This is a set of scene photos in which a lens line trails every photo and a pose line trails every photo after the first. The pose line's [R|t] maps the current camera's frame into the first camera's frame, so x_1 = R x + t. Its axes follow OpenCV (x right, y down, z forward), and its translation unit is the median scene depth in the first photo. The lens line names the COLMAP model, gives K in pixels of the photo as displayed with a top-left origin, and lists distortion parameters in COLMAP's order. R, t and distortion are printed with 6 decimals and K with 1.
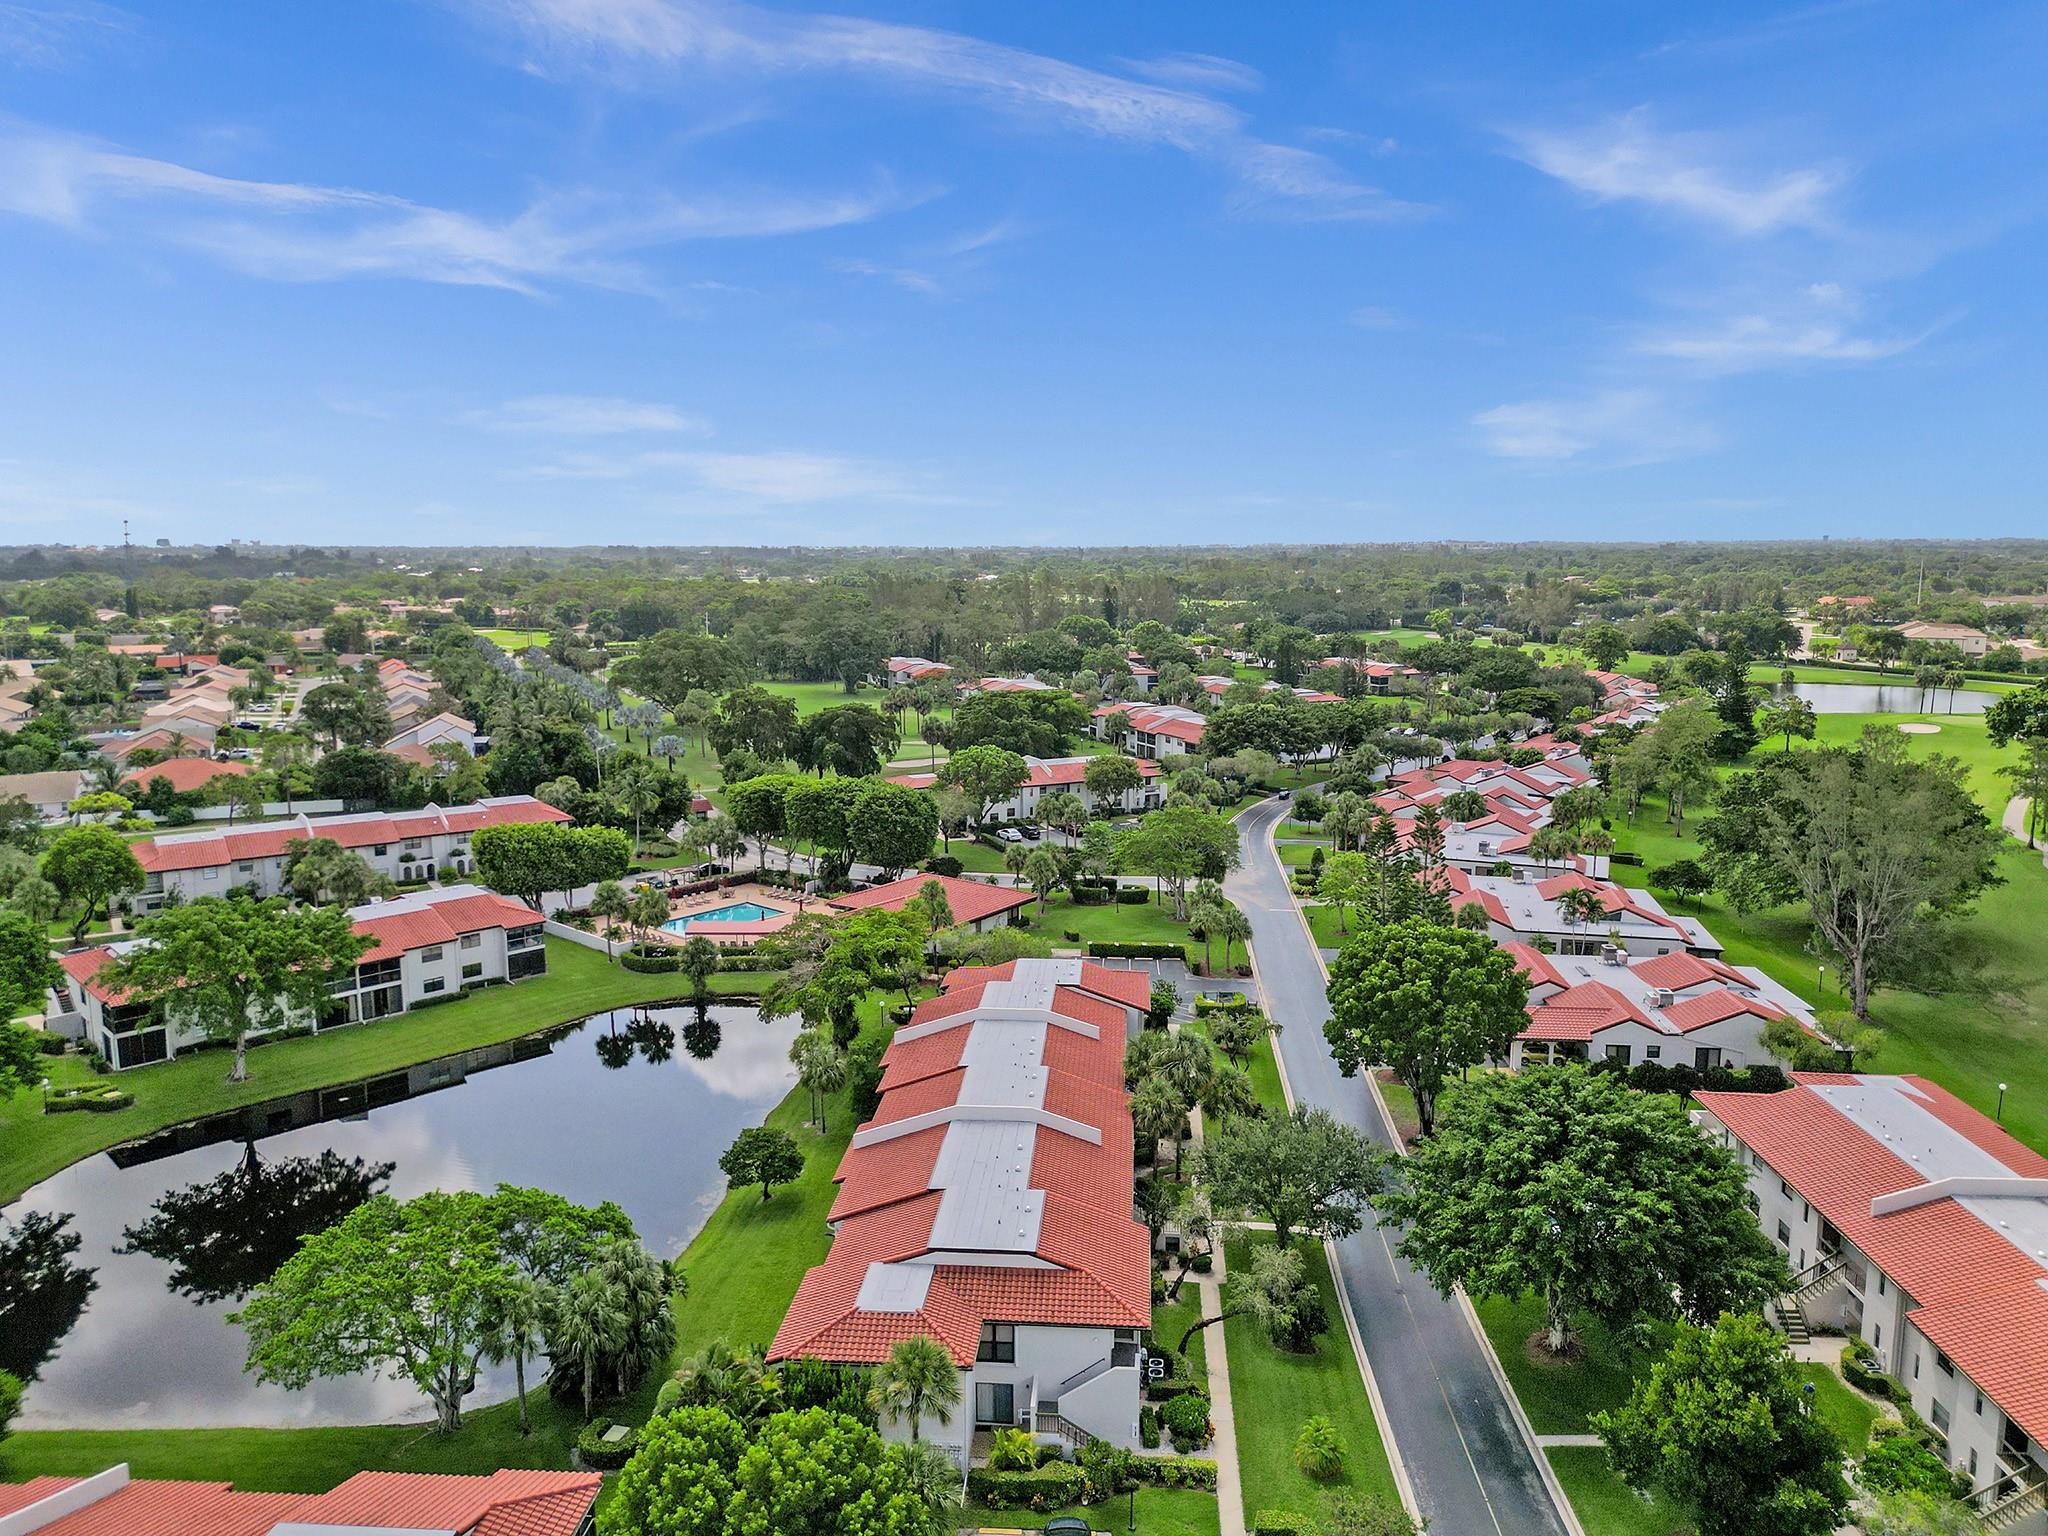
lens RADIAL K [[1429.5, 0, 1024.0], [0, 1429.5, 768.0], [0, 0, 1]] dist [0.005351, 0.001766]
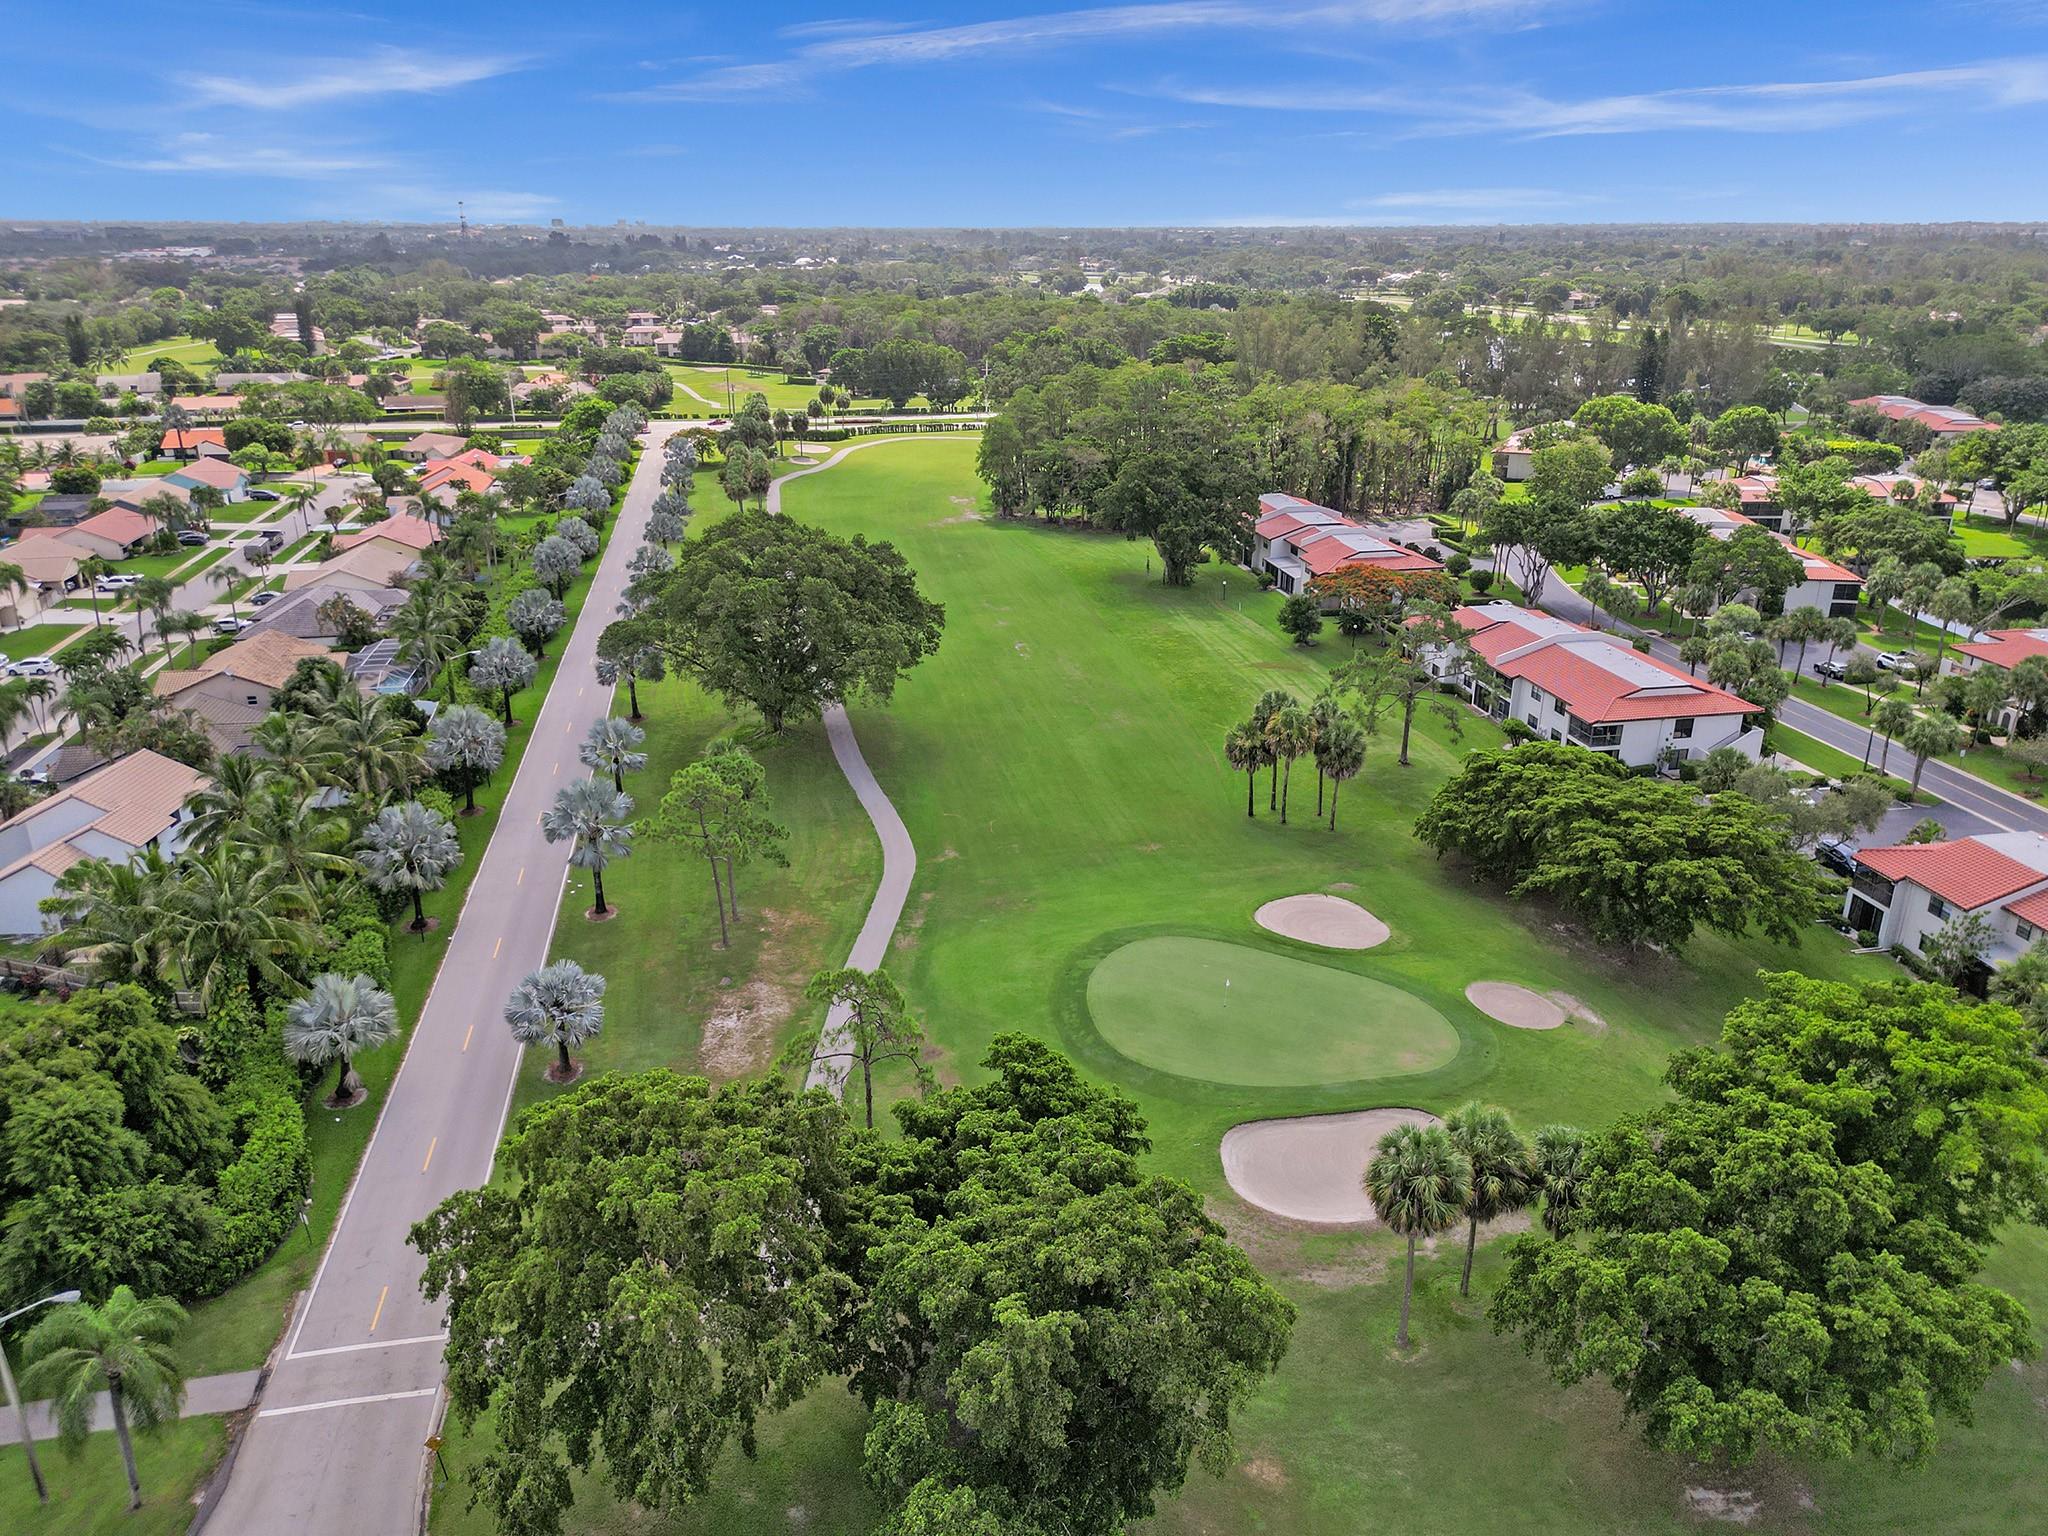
lens RADIAL K [[1429.5, 0, 1024.0], [0, 1429.5, 768.0], [0, 0, 1]] dist [0.005351, 0.001766]
pose [[0.968137, 0.092643, -0.232653, -0.044596], [-0.042571, 0.976416, 0.211661, -0.085636], [0.246775, -0.195013, 0.949248, 0.443369]]
